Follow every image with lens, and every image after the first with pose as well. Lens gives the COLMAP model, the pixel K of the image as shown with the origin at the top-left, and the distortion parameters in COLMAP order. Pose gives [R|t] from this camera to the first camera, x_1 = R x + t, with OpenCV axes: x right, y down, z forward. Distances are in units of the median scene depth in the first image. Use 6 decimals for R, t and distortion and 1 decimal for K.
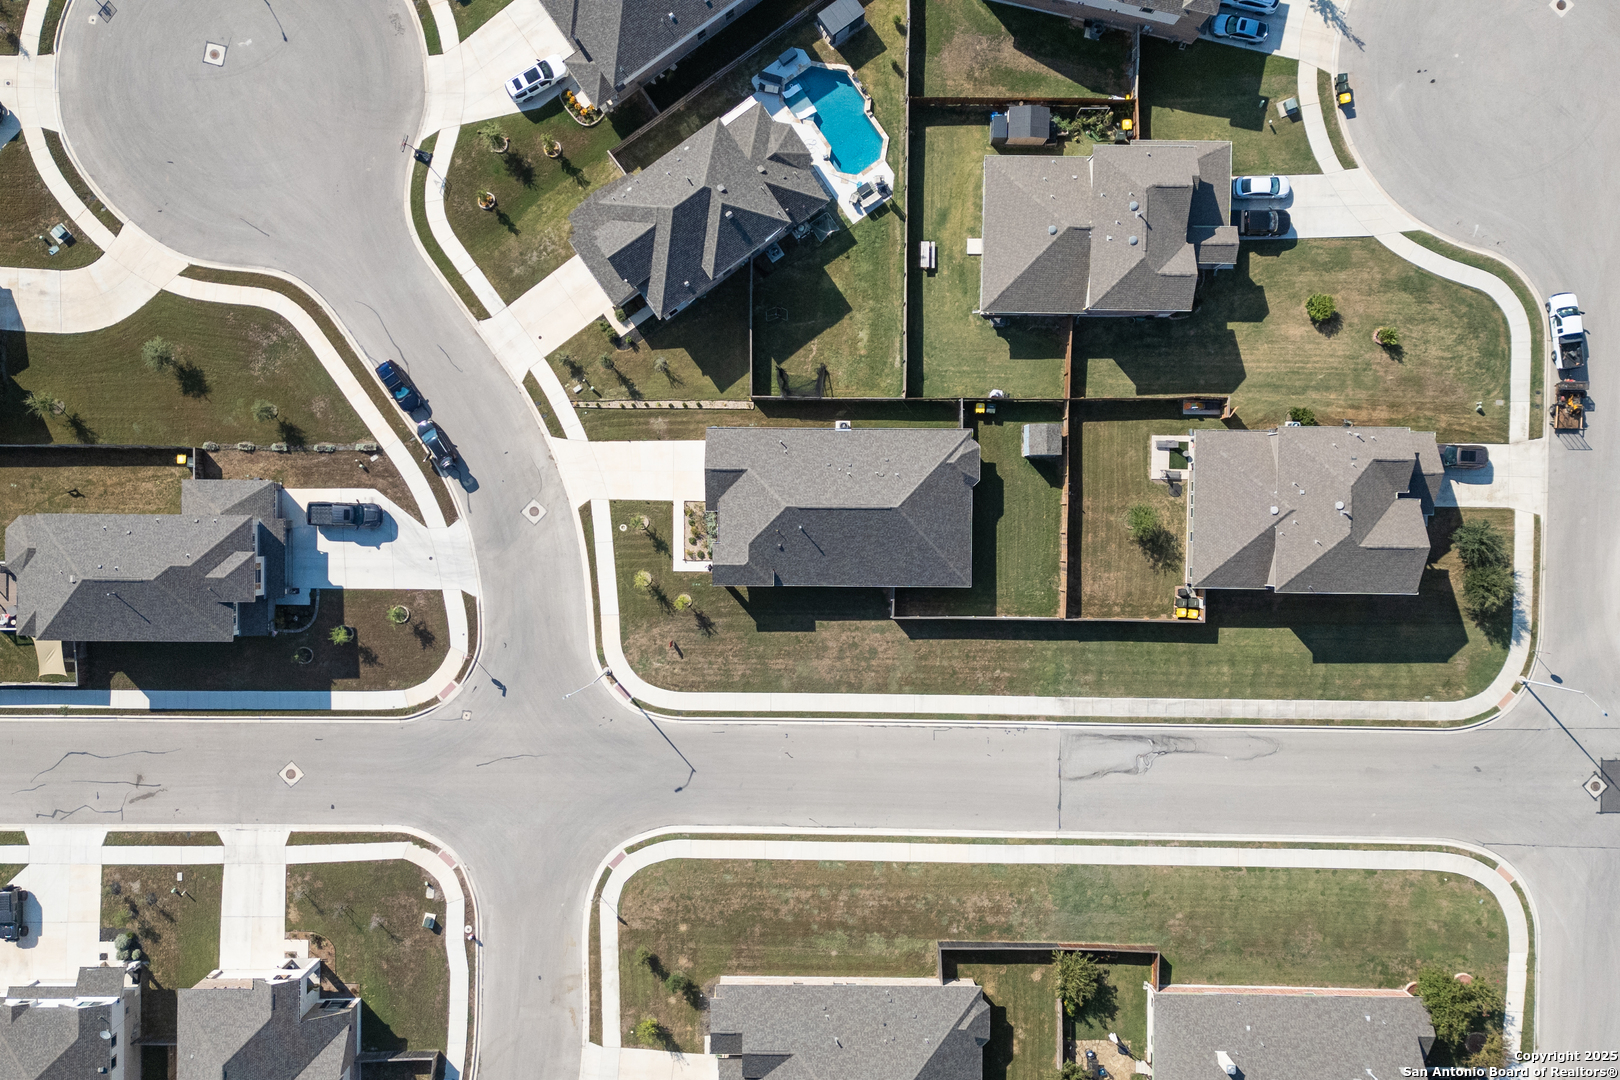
lens RADIAL K [[1515.9, 0, 810.0], [0, 1515.9, 540.0], [0, 0, 1]] dist [0.010905, -0.000848]
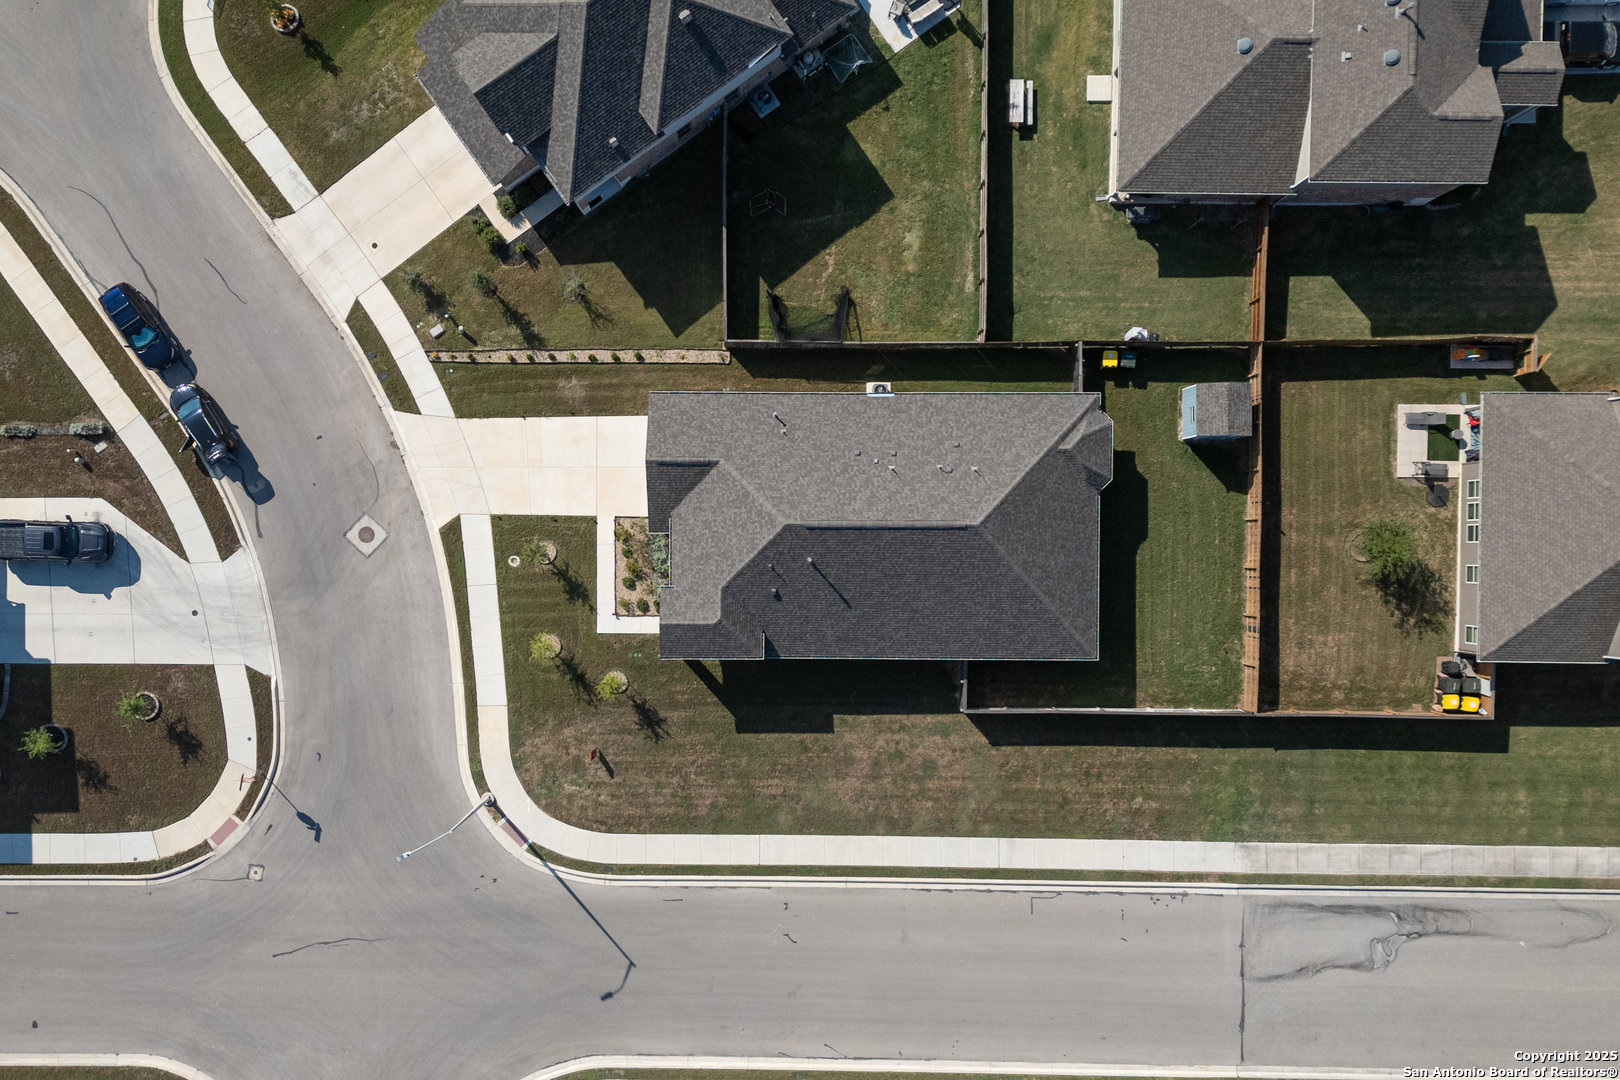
lens RADIAL K [[1515.9, 0, 810.0], [0, 1515.9, 540.0], [0, 0, 1]] dist [0.010905, -0.000848]
pose [[0.999961, -0.002663, 0.008426, -0.010683], [0.002821, 0.999819, -0.018803, -0.004944], [-0.008374, 0.018826, 0.999788, 0.401059]]
